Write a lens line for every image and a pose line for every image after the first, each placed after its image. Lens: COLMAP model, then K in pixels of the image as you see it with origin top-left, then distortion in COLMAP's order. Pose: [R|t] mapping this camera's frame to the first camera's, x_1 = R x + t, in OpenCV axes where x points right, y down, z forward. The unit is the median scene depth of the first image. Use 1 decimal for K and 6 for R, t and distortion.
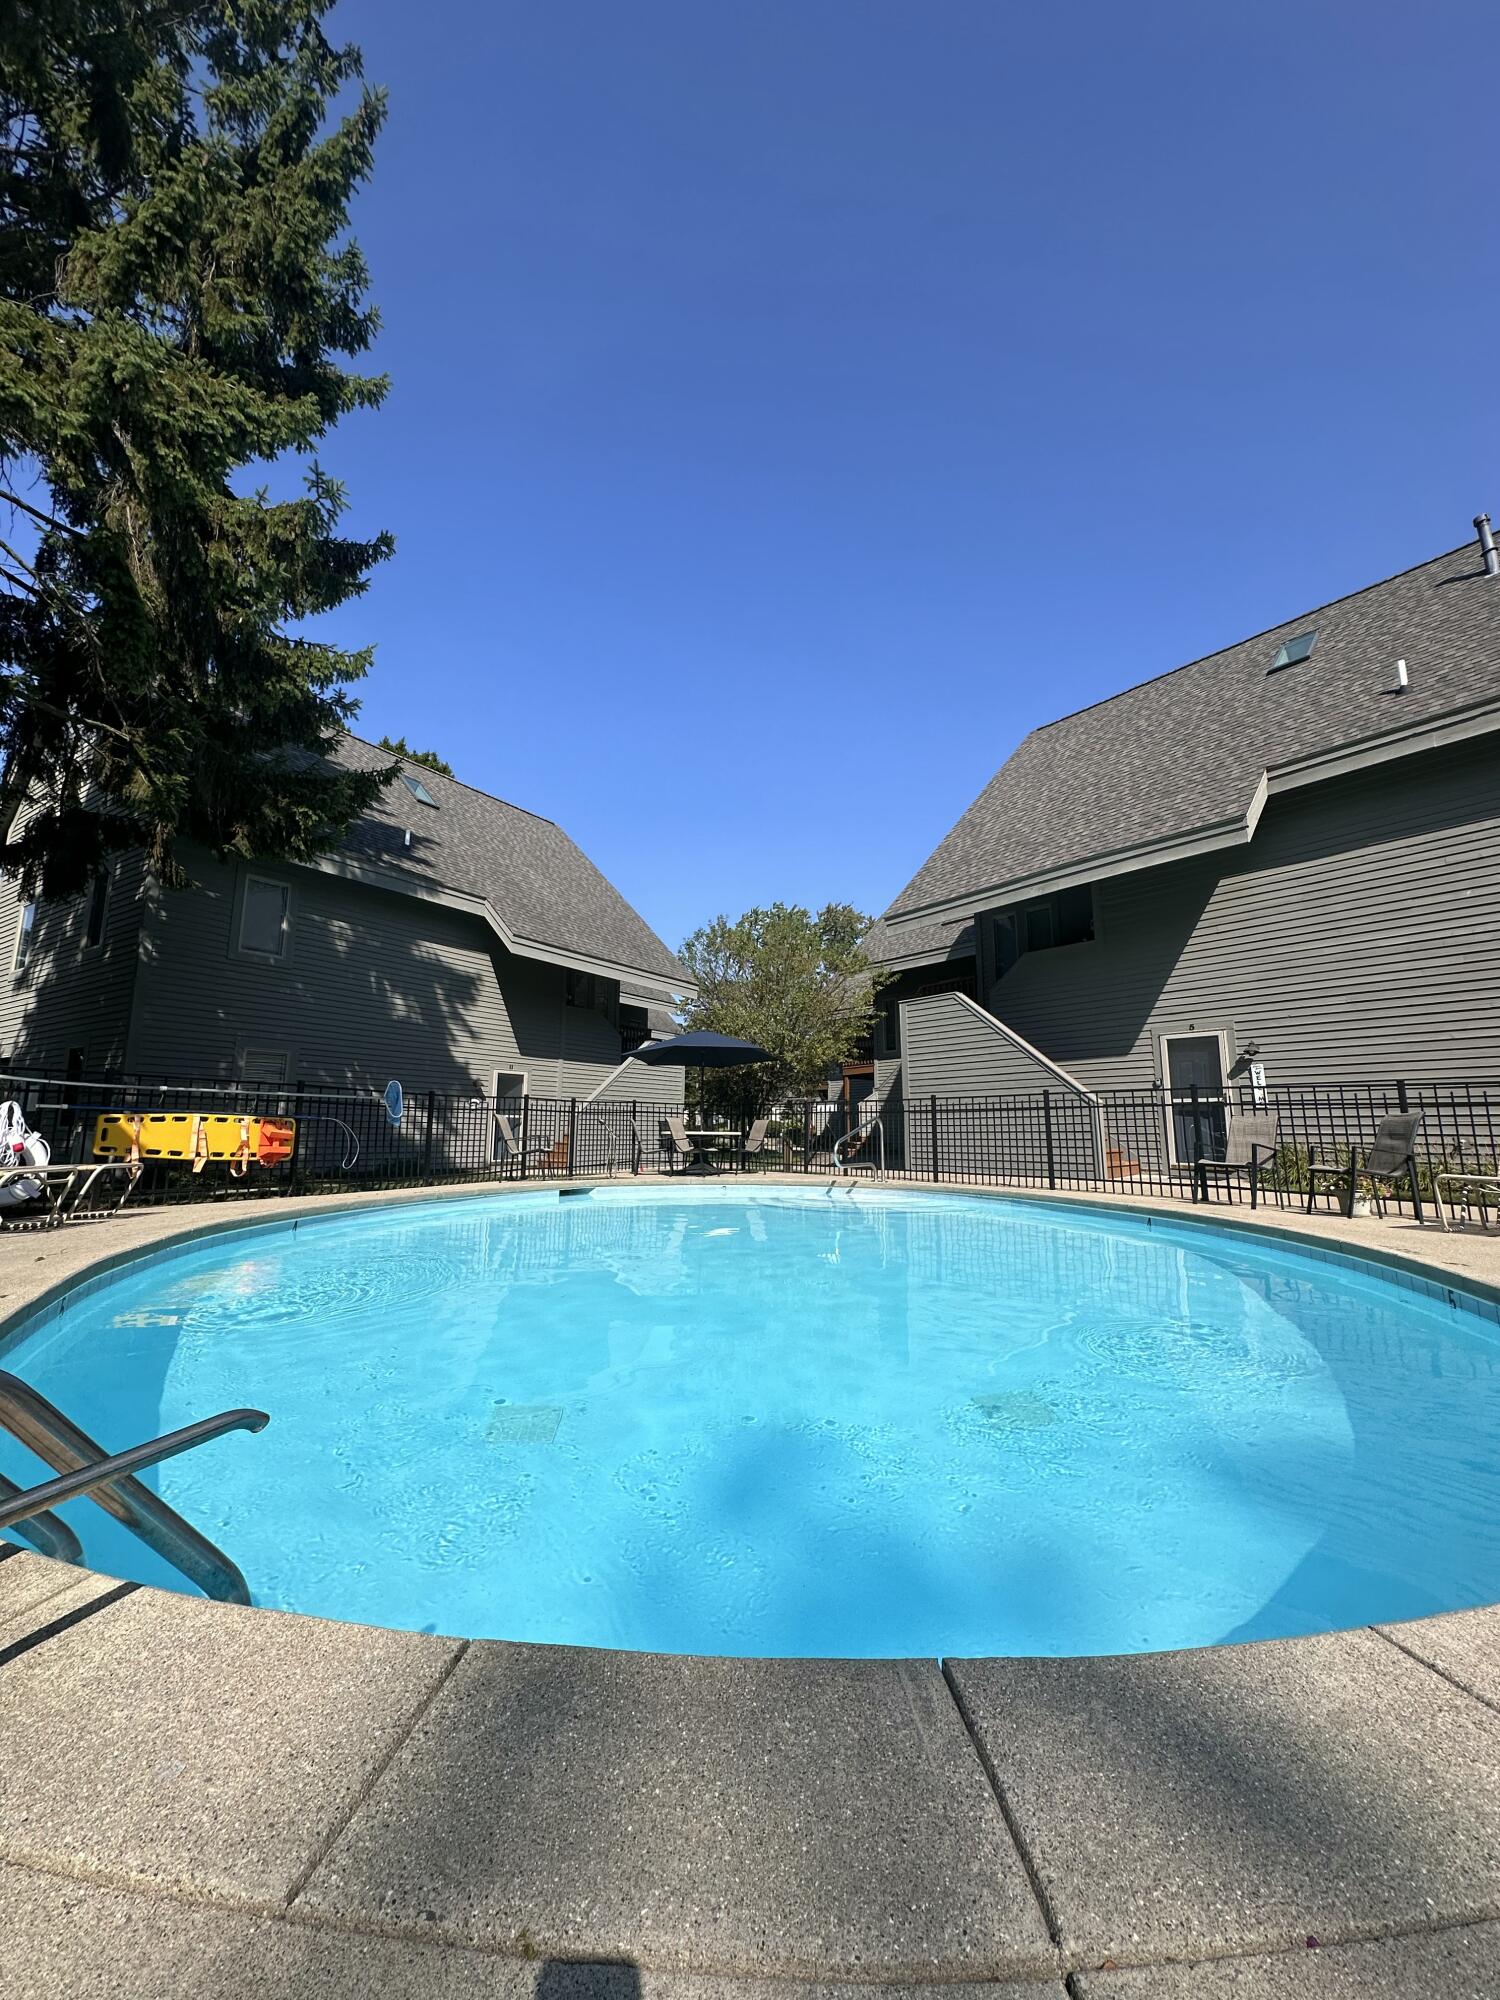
lens RADIAL K [[791.8, 0, 749.0], [0, 791.8, 991.8], [0, 0, 1]] dist [0.000632, 0.000019]
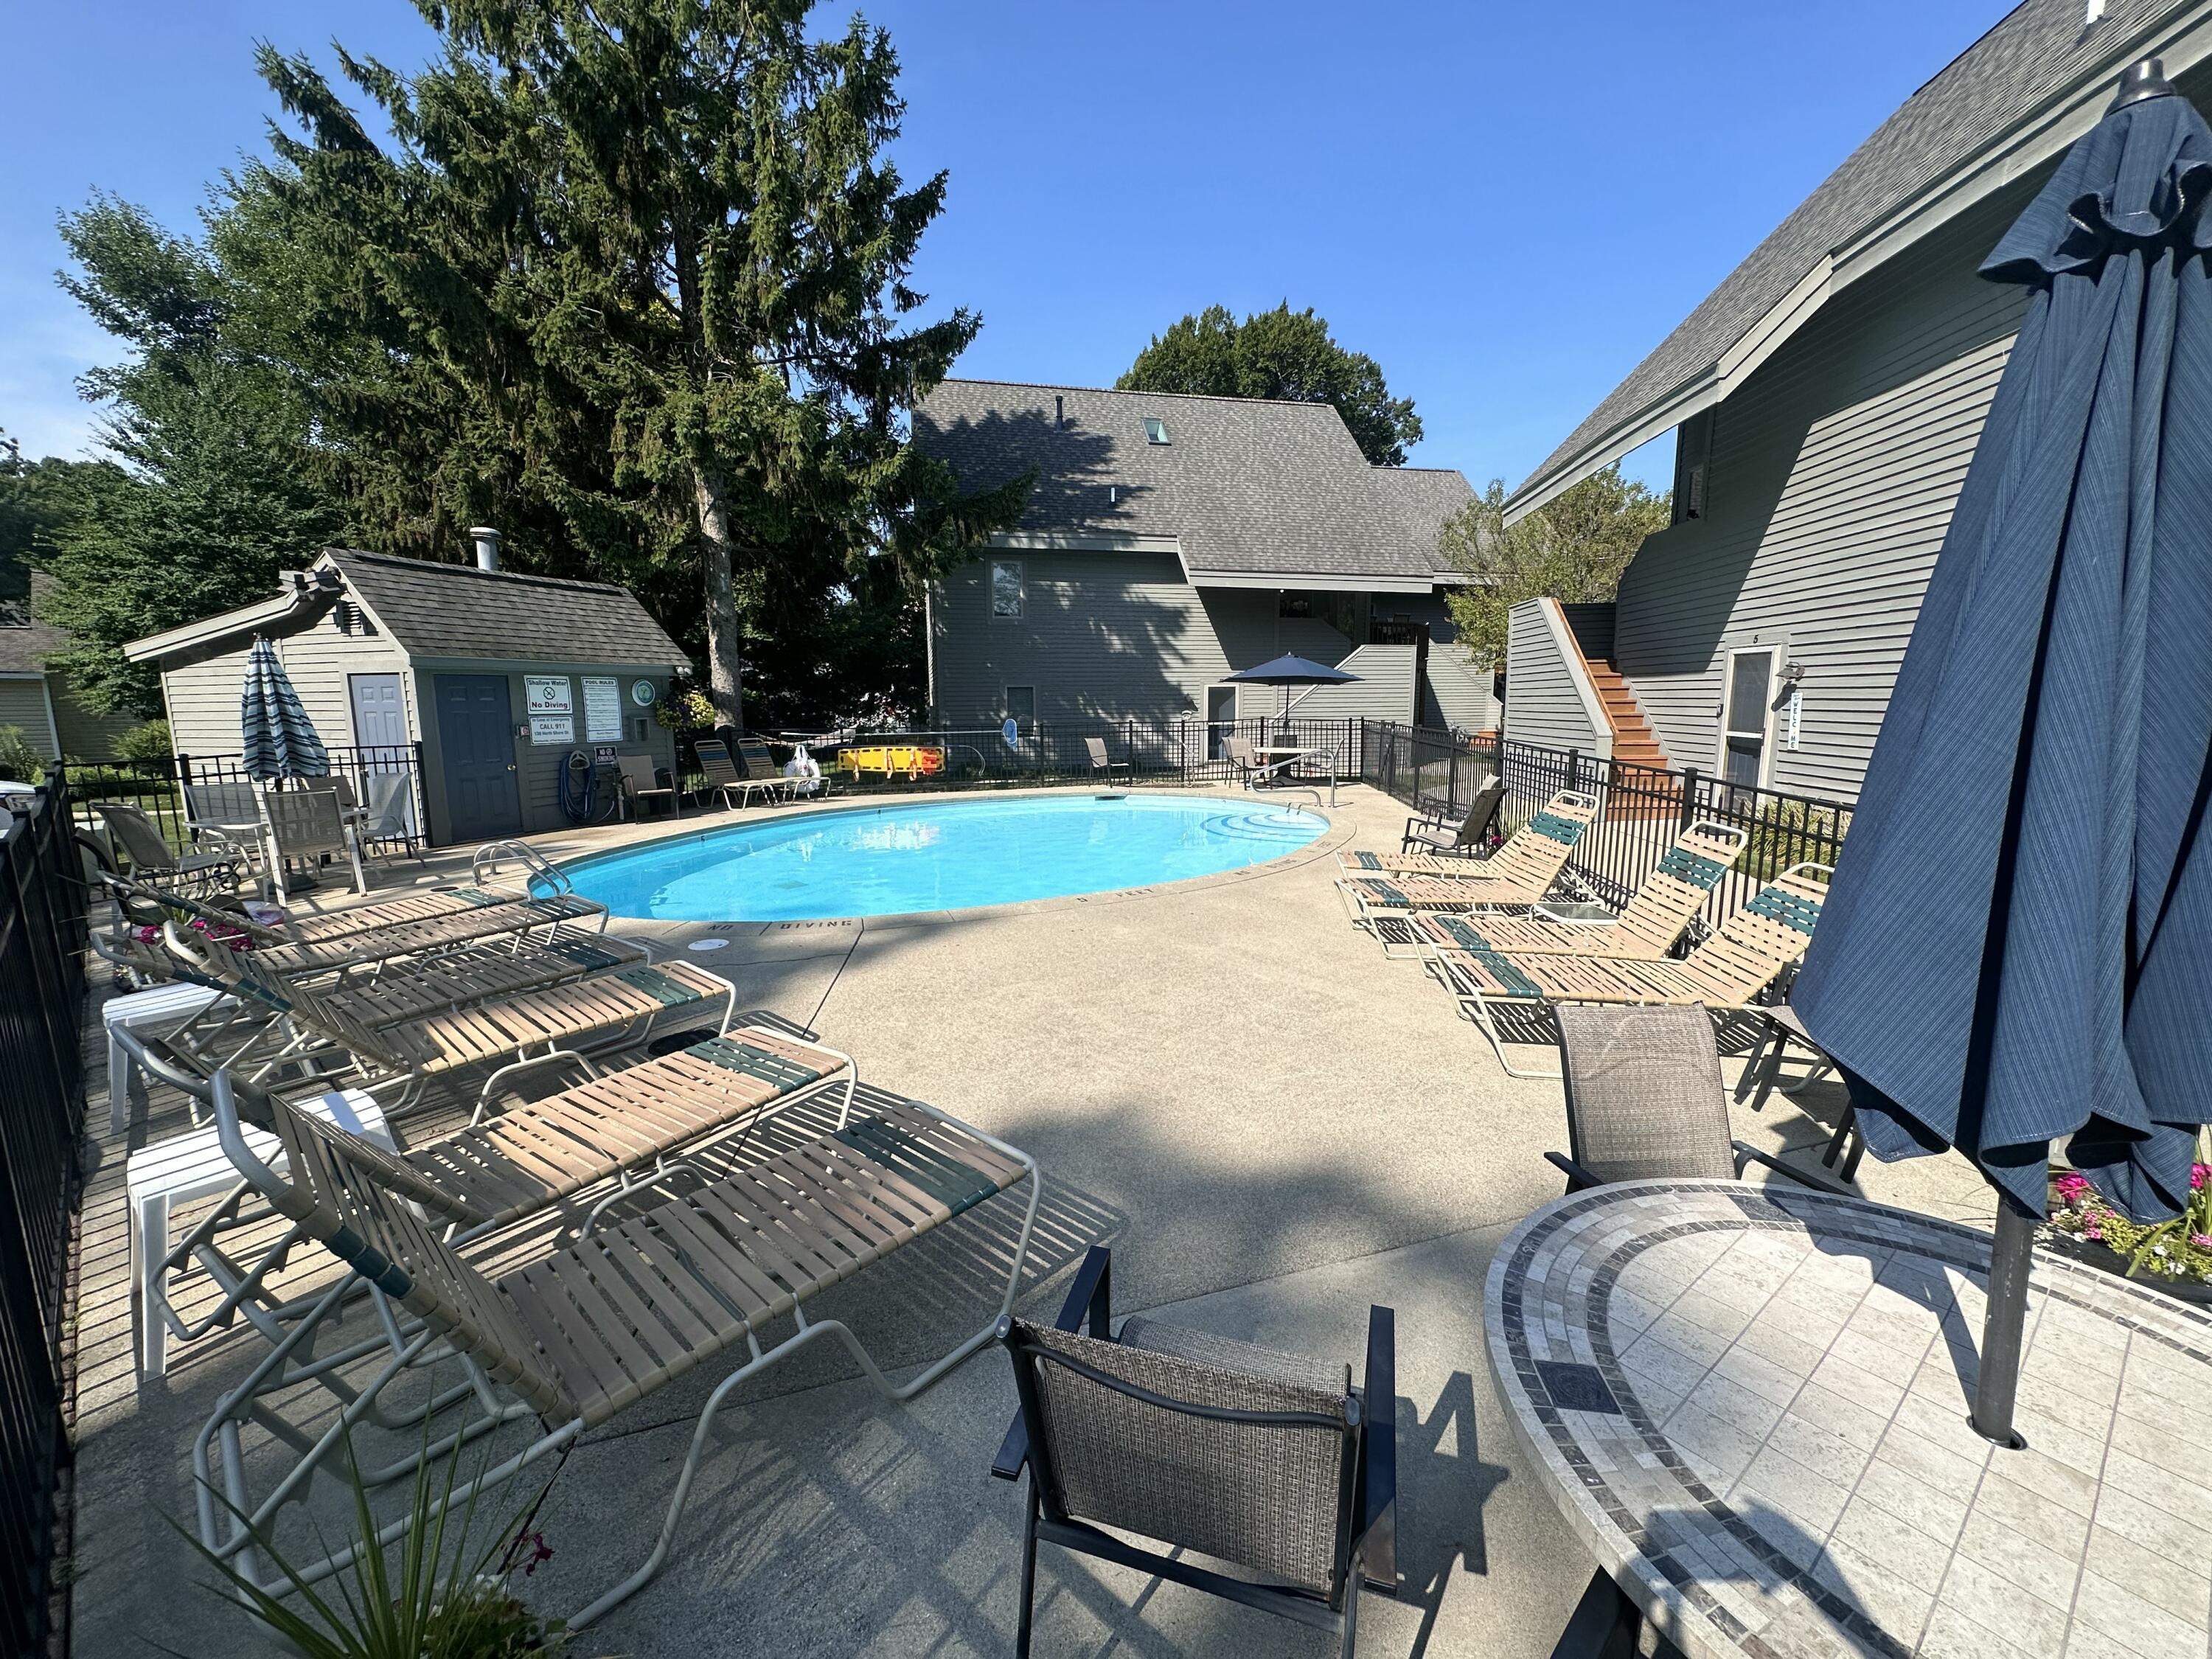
lens RADIAL K [[875.8, 0, 1108.8], [0, 875.8, 842.6], [0, 0, 1]] dist [0.000632, 0.000019]
pose [[0.719419, 0.099597, -0.687399, 0.584429], [0.127593, 0.953874, 0.271743, -0.063785], [0.682756, -0.283204, 0.673527, -0.041895]]
